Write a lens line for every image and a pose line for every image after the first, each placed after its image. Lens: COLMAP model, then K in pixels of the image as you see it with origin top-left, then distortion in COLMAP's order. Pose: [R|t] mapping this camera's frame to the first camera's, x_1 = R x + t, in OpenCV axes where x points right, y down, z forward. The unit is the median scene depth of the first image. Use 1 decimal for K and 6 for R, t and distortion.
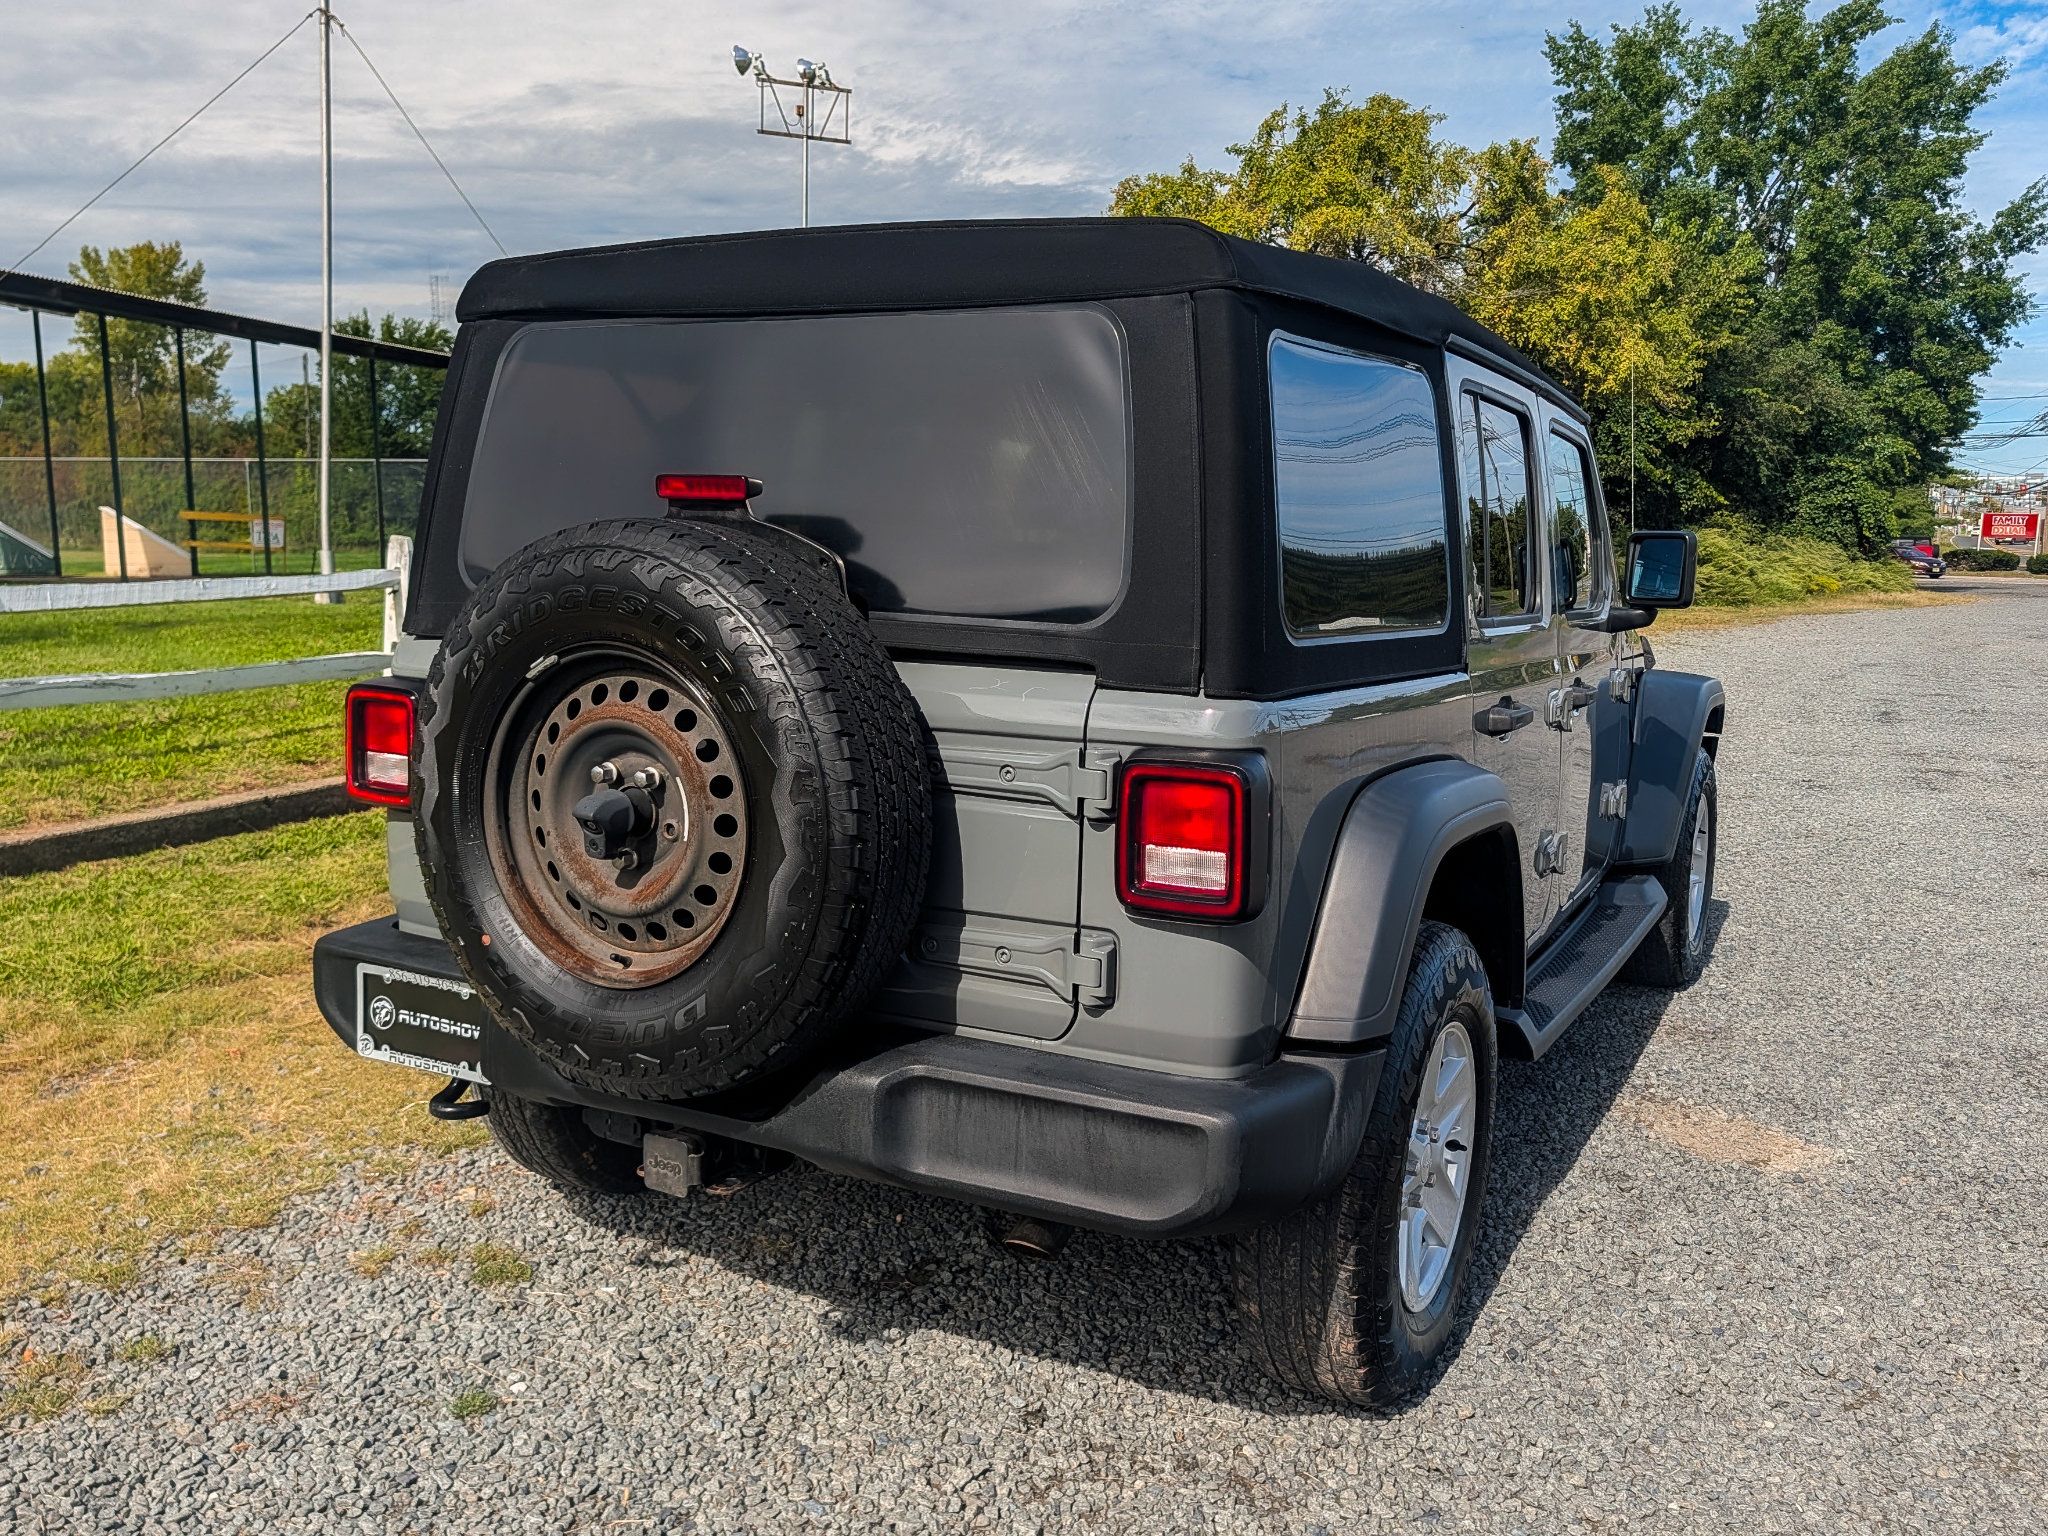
lens RADIAL K [[1750.9, 0, 994.6], [0, 1750.9, 768.5], [0, 0, 1]] dist [0.010956, -0.018345]
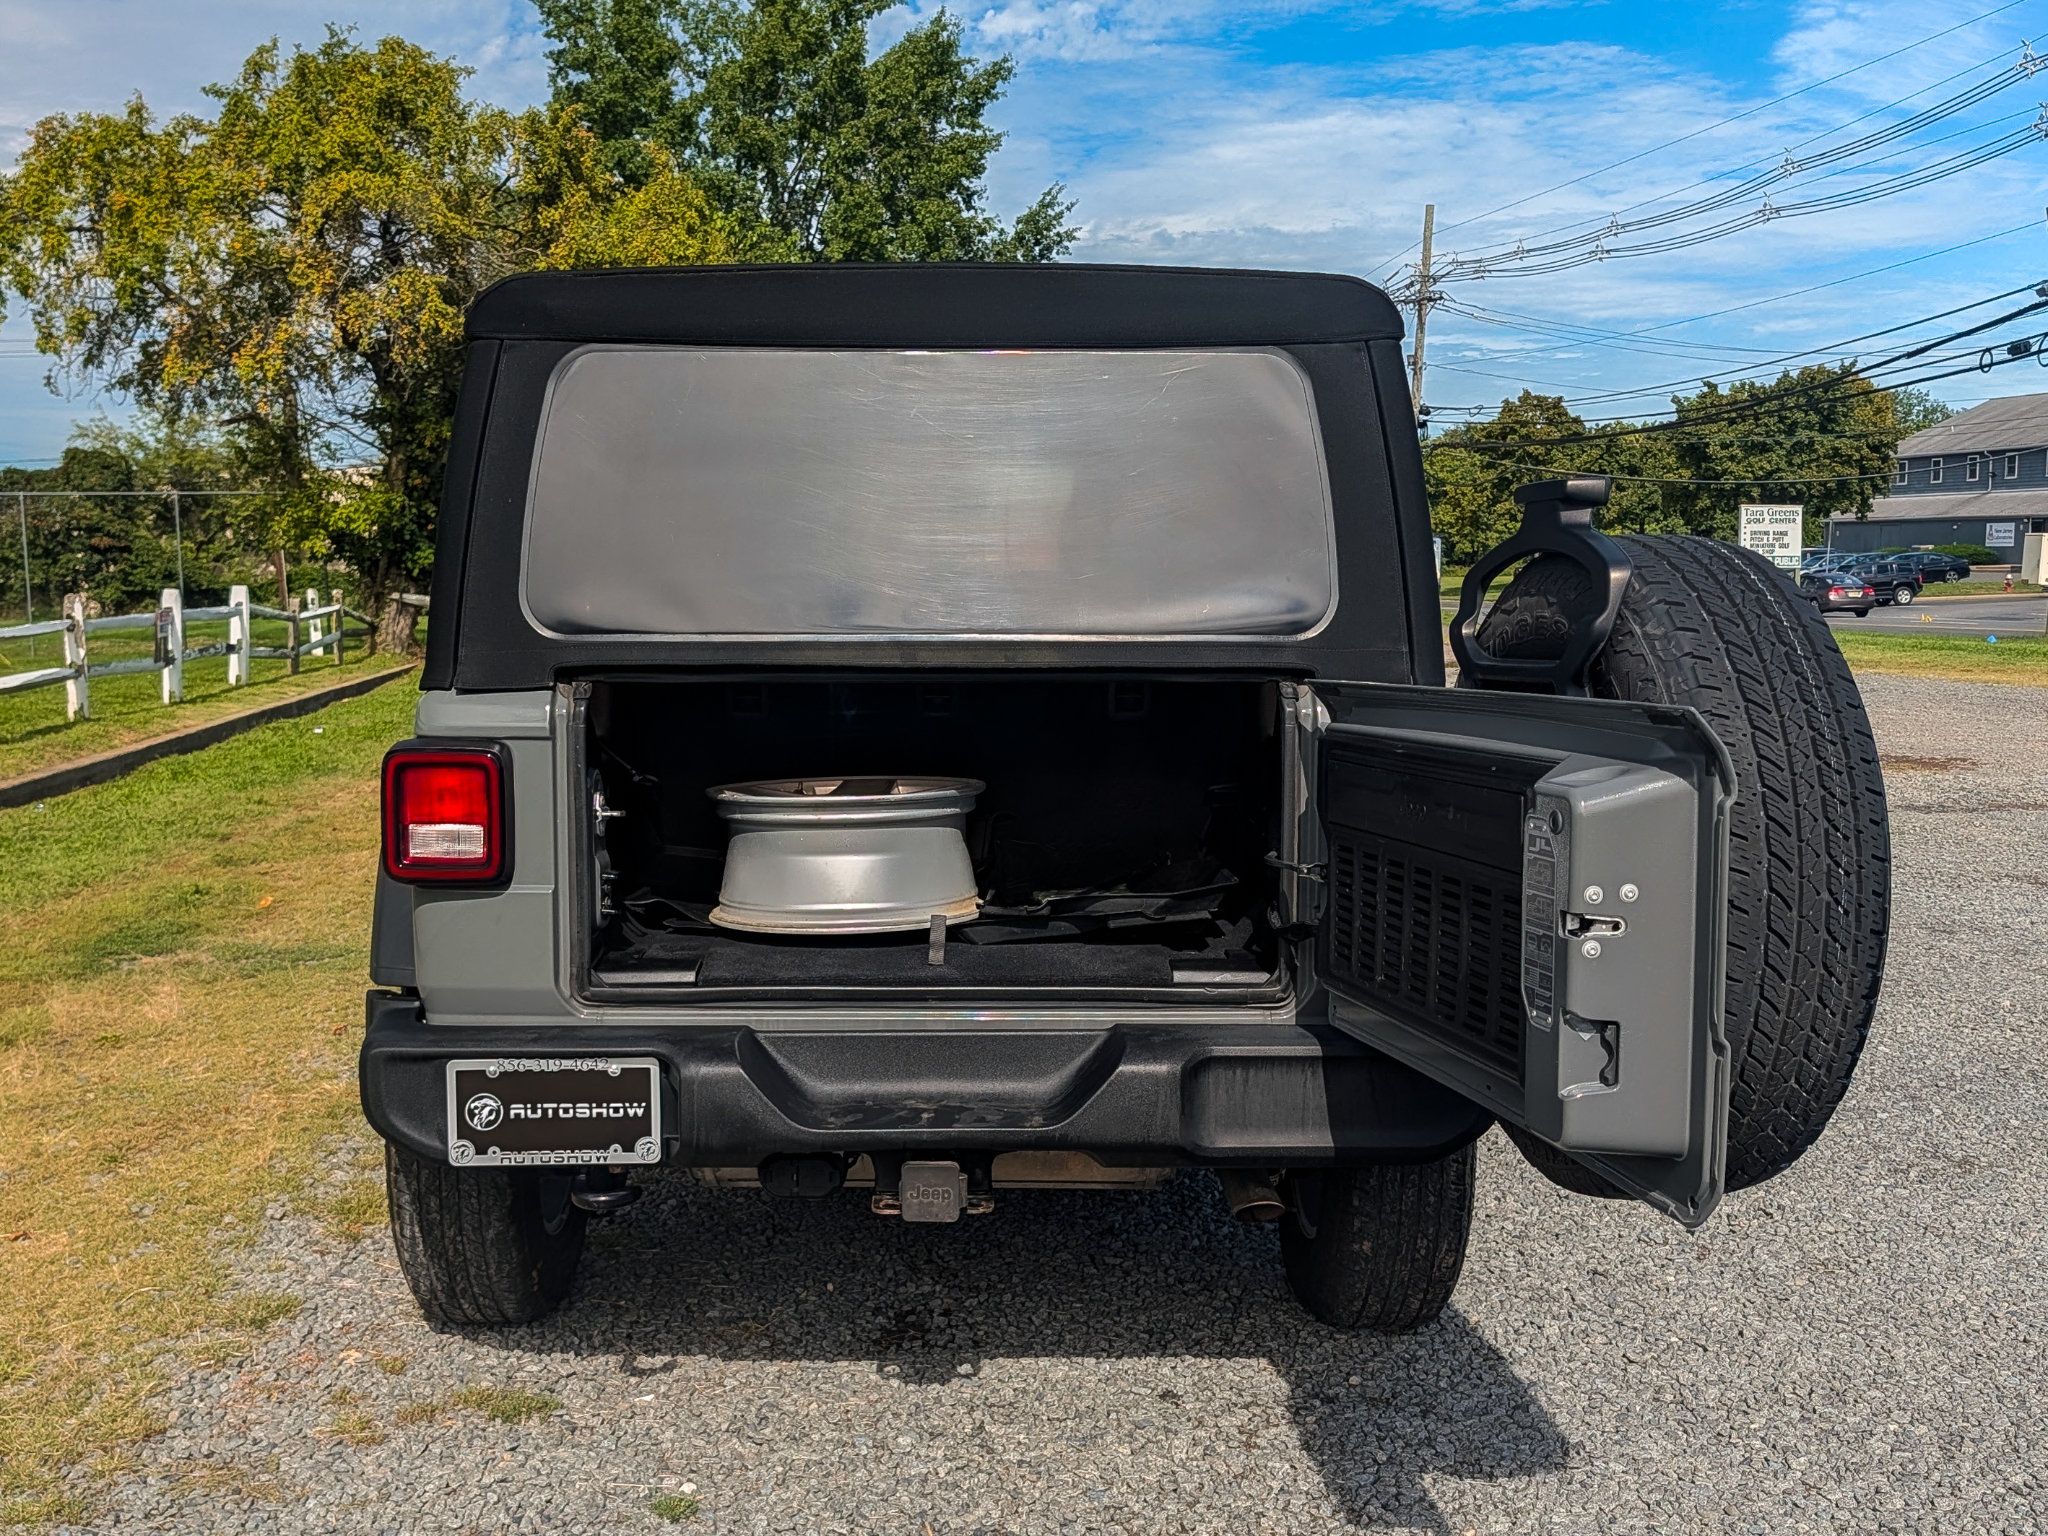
lens RADIAL K [[2204.3, 0, 967.4], [0, 2204.3, 837.1], [0, 0, 1]] dist [0.011163, -0.050571]
pose [[0.870648, -0.082643, 0.484914, -0.053396], [0.090101, 0.995901, 0.007957, 0.000989], [-0.483584, 0.036764, 0.874525, -0.007699]]
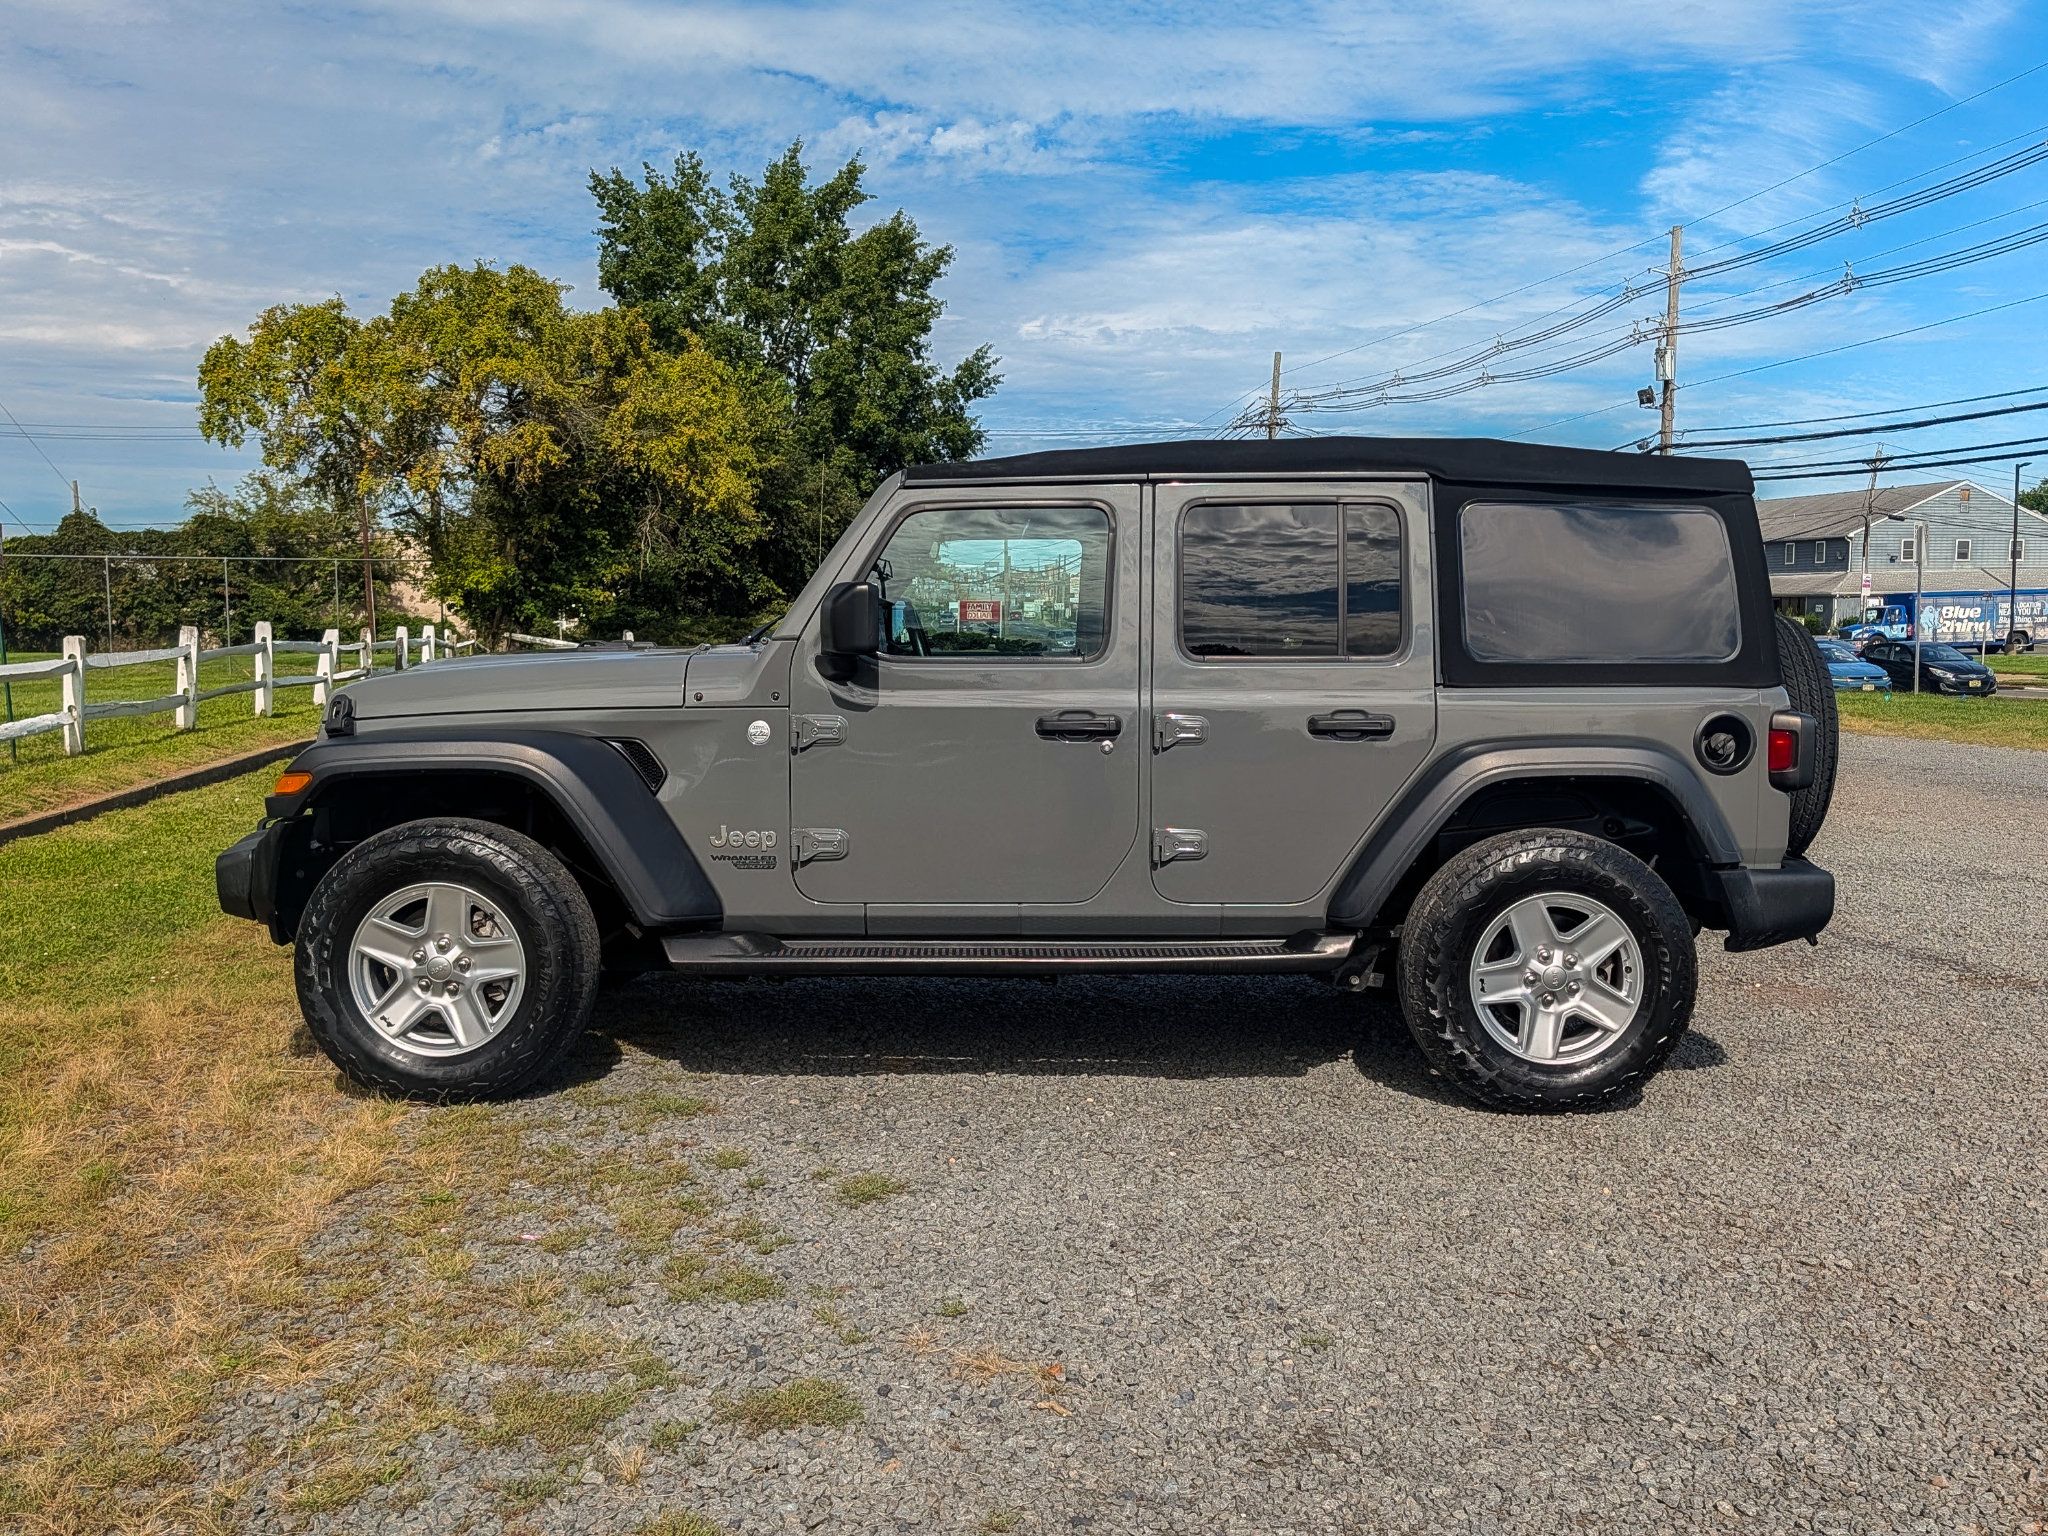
lens RADIAL K [[2043.6, 0, 1123.2], [0, 2043.6, 837.1], [0, 0, 1]] dist [0.012715, -0.011508]
pose [[0.827952, -0.068432, 0.556607, -0.181074], [0.084019, 0.996461, -0.002469, 0.038808], [-0.554469, 0.048810, 0.830772, -0.290717]]
